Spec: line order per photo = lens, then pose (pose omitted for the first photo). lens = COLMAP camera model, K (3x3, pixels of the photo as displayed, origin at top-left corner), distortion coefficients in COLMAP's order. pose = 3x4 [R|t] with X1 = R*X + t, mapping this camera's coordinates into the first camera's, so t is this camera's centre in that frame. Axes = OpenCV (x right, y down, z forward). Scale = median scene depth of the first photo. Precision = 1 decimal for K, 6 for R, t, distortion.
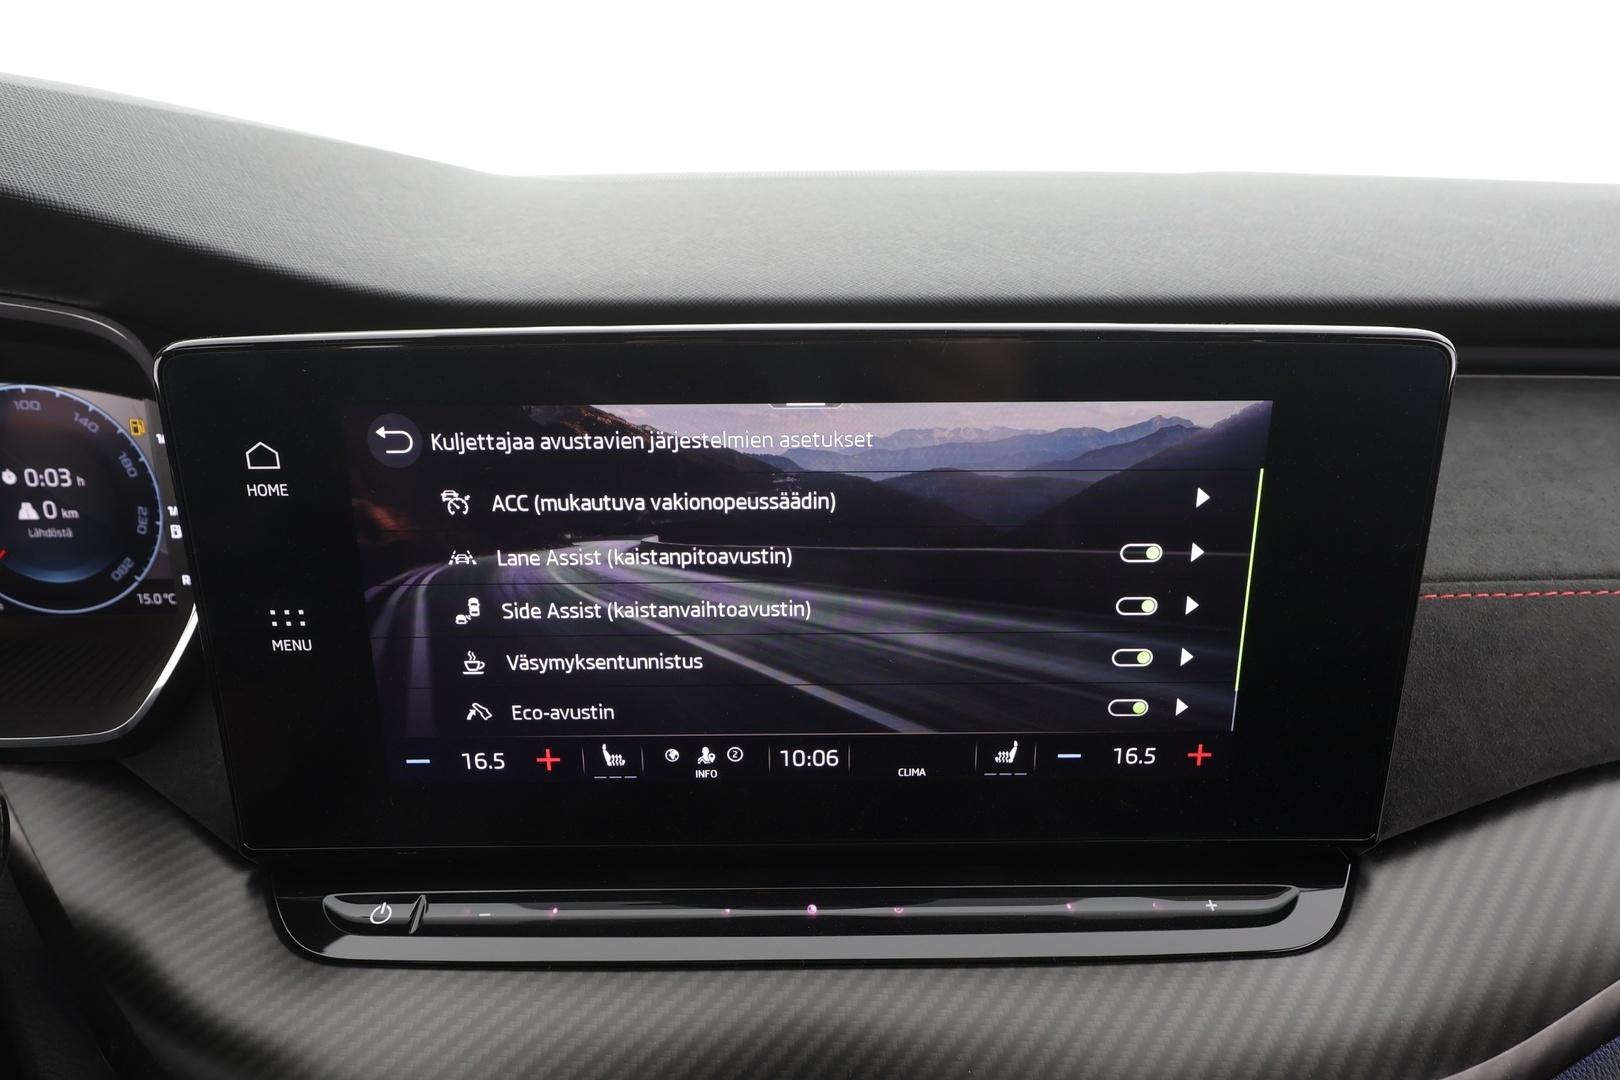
lens RADIAL K [[1035.6, 0, 810.0], [0, 1035.6, 540.0], [0, 0, 1]] dist [0.006678, 0.002435]
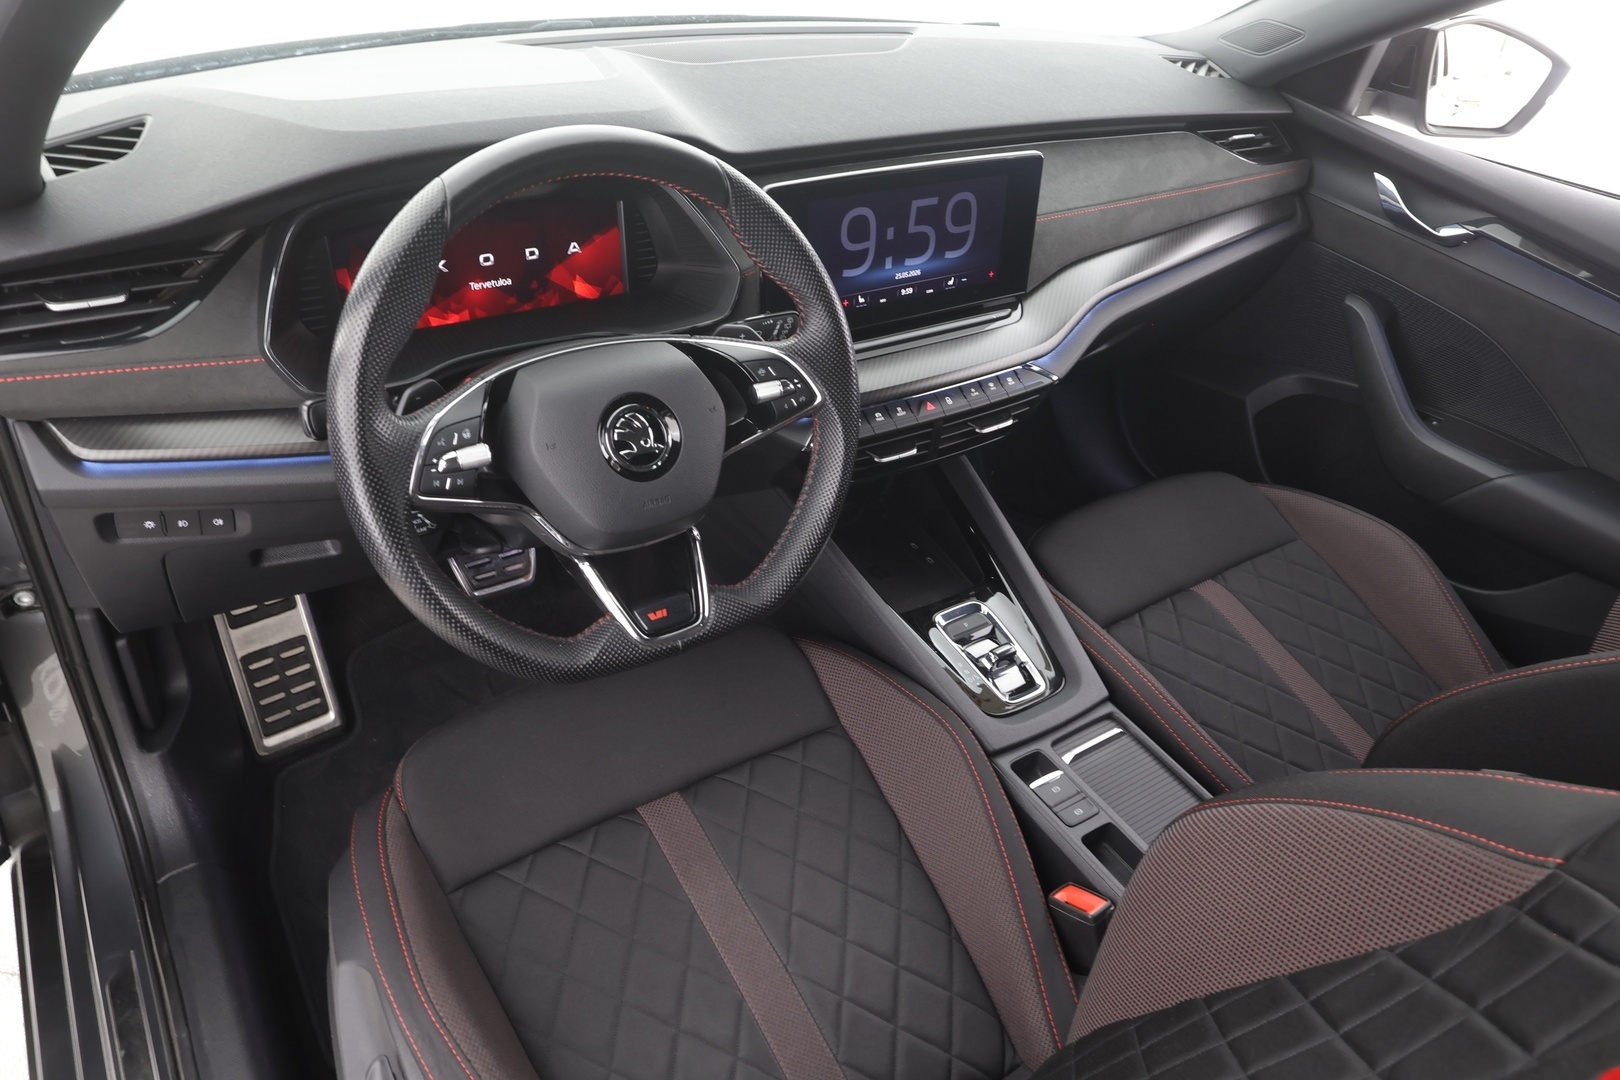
lens RADIAL K [[1133.6, 0, 810.0], [0, 1133.6, 540.0], [0, 0, 1]] dist [0.018514, -0.001330]
pose [[0.822035, -0.254962, 0.509170, -2.400409], [0.115525, 0.950238, 0.289312, -0.132373], [-0.557596, -0.179003, 0.810583, -2.031708]]
